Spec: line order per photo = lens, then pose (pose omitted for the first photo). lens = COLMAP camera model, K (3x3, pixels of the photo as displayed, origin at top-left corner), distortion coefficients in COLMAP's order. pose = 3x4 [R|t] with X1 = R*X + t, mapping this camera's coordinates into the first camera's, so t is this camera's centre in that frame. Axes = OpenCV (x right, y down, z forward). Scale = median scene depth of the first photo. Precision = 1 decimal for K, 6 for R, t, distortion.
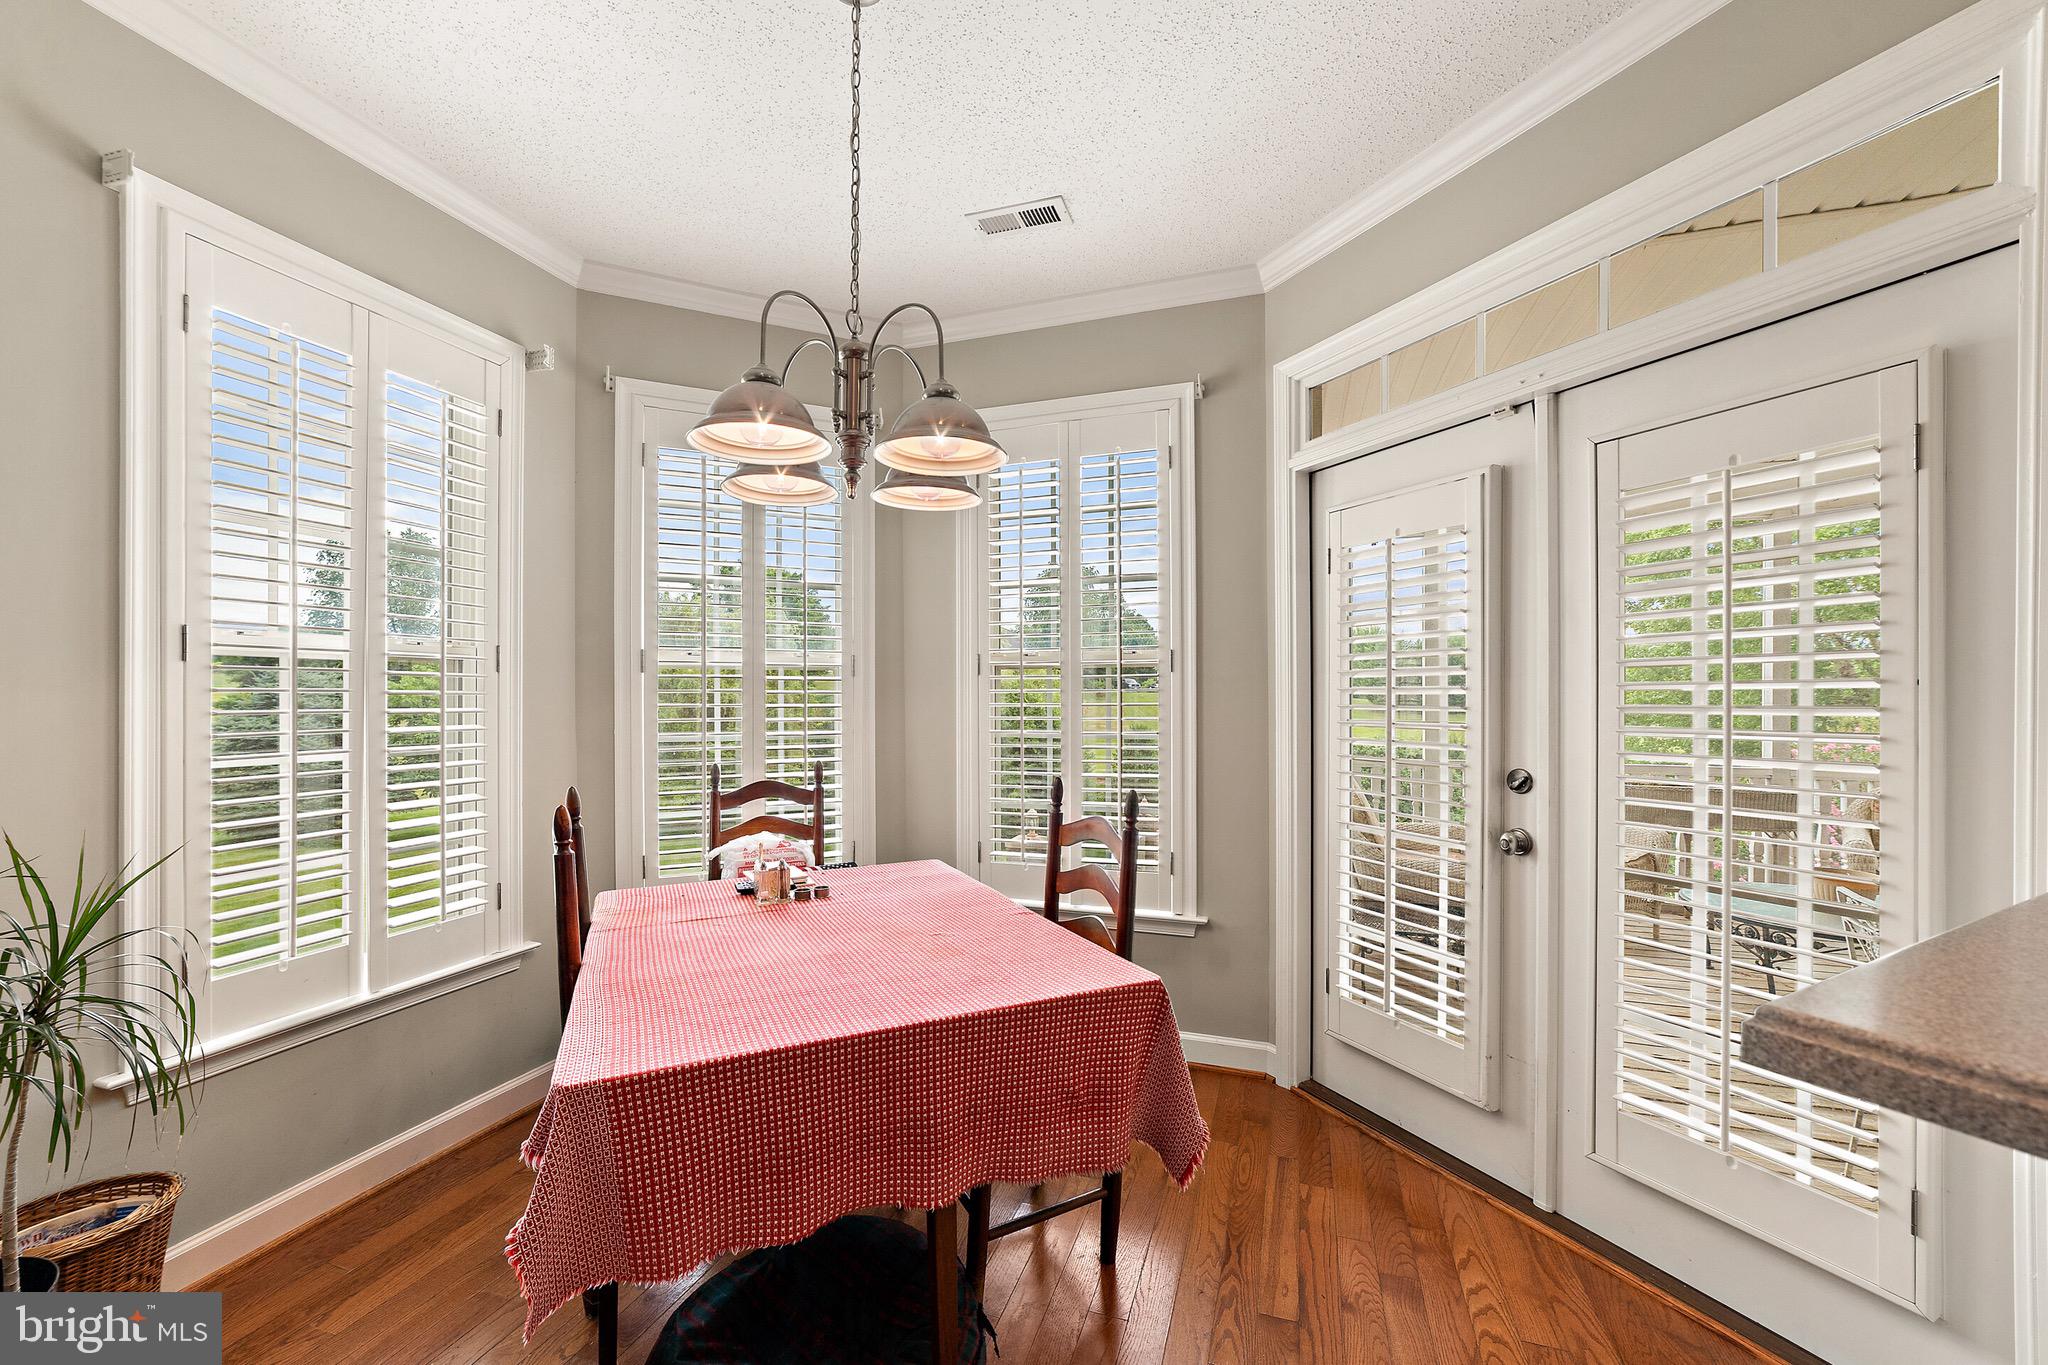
lens RADIAL K [[785.1, 0, 976.6], [0, 785.1, 686.4], [0, 0, 1]] dist [-0.001092, 0.007284]
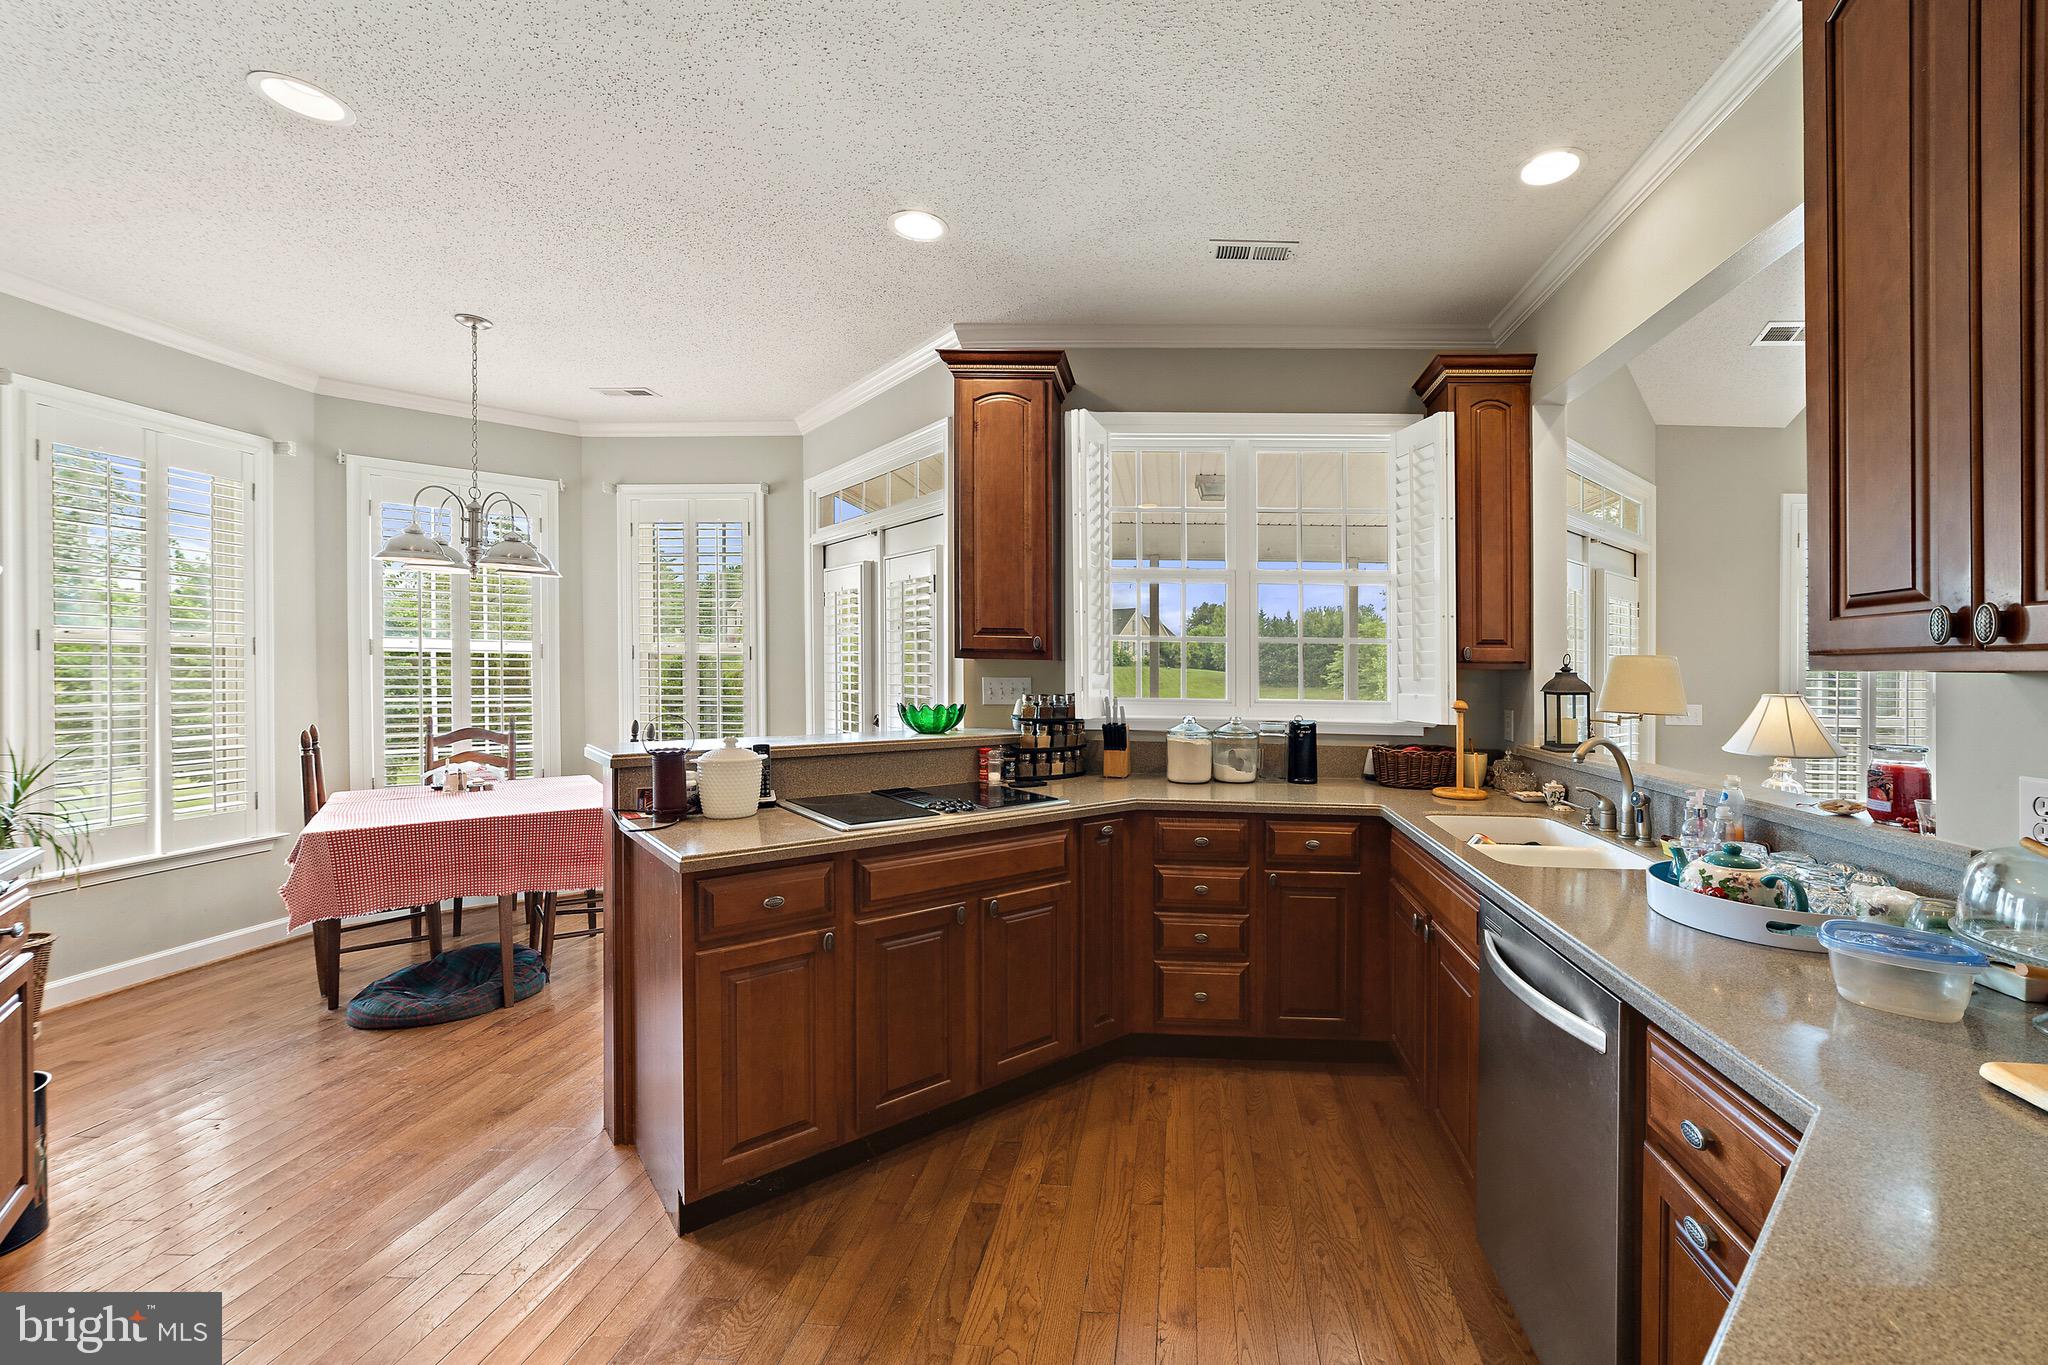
lens RADIAL K [[819.6, 0, 1024.0], [0, 819.6, 682.5], [0, 0, 1]] dist [-0.000189, 0.017905]
pose [[0.974445, 0.010782, 0.224369, 0.447039], [-0.018001, 0.999383, 0.030153, -0.036189], [-0.223905, -0.033421, 0.974038, -0.834865]]
